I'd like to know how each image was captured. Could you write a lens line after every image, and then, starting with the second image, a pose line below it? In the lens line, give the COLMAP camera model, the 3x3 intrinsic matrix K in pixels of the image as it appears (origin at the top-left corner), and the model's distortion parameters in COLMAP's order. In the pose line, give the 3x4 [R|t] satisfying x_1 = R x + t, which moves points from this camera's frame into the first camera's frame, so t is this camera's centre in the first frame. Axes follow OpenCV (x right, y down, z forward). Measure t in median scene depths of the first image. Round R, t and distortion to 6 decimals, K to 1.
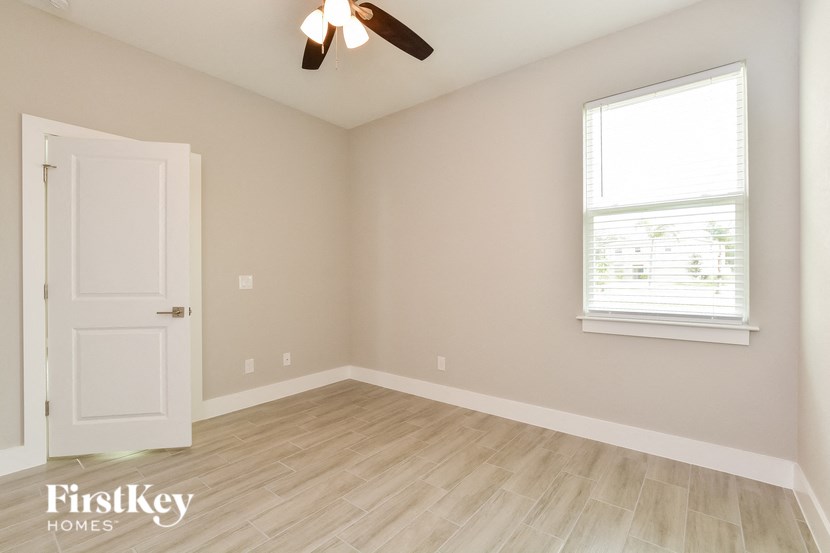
lens RADIAL K [[370.5, 0, 416.5], [0, 370.5, 274.6], [0, 0, 1]] dist [-0.015835, 0.000112]
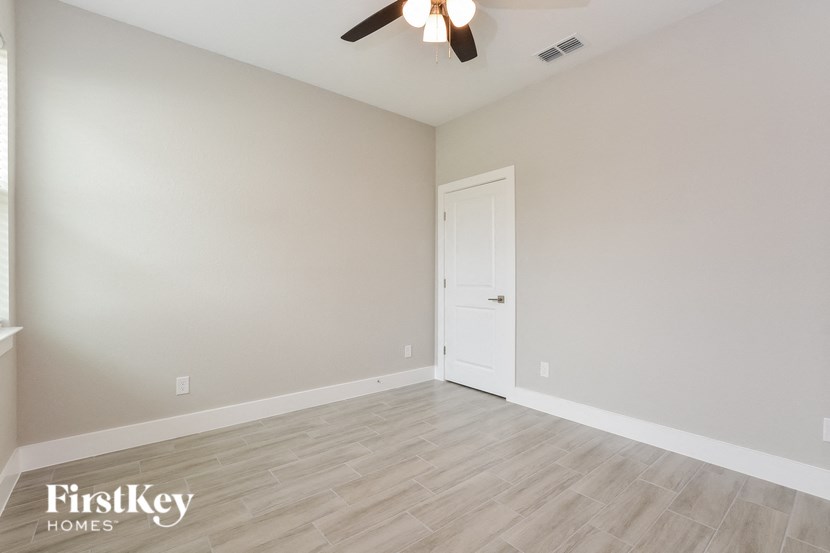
lens RADIAL K [[370.5, 0, 416.5], [0, 370.5, 274.6], [0, 0, 1]] dist [-0.015835, 0.000112]
pose [[-0.977296, -0.000023, 0.211877, -0.371808], [-0.000857, 0.999992, -0.003846, 0.010005], [-0.211876, -0.003941, -0.977289, 1.977511]]
